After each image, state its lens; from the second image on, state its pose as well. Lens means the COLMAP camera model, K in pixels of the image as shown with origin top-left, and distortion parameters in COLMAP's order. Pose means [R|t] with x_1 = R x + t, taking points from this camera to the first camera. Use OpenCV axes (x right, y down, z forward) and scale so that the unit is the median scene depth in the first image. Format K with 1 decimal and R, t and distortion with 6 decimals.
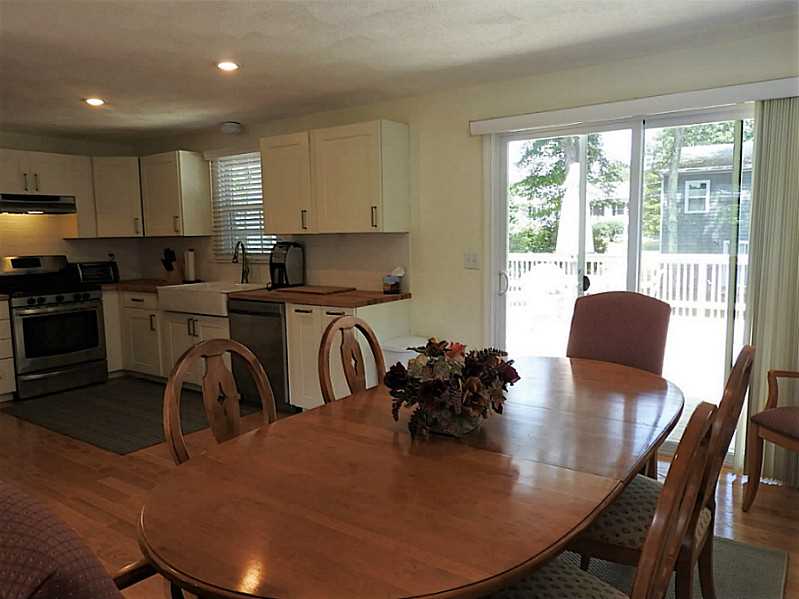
lens RADIAL K [[574.0, 0, 399.5], [0, 574.0, 299.5], [0, 0, 1]] dist [0.007055, 0.001538]
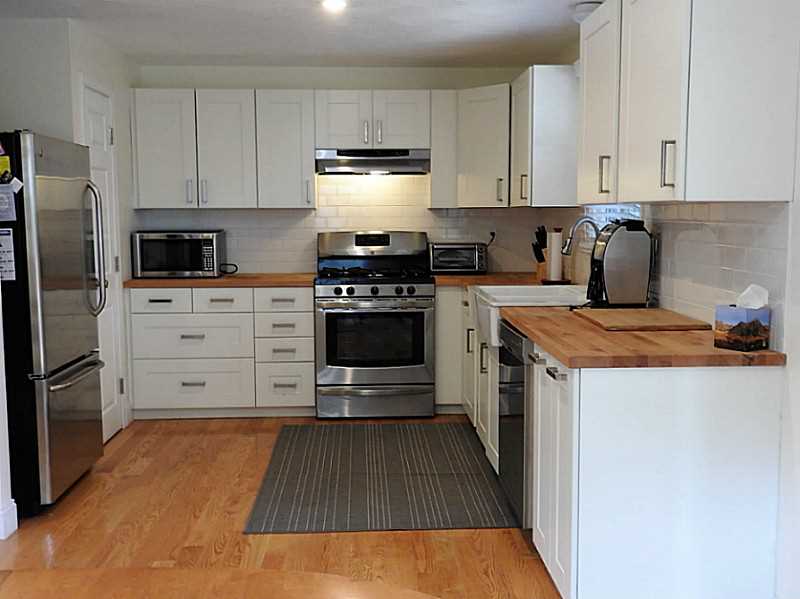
lens RADIAL K [[855.0, 0, 400.0], [0, 855.0, 299.5], [0, 0, 1]] dist [0.071123, -0.004140]
pose [[0.646494, 0.095386, -0.756933, 0.238028], [-0.096964, 0.994380, 0.042491, -0.038308], [0.756732, 0.045925, 0.652110, 0.311976]]
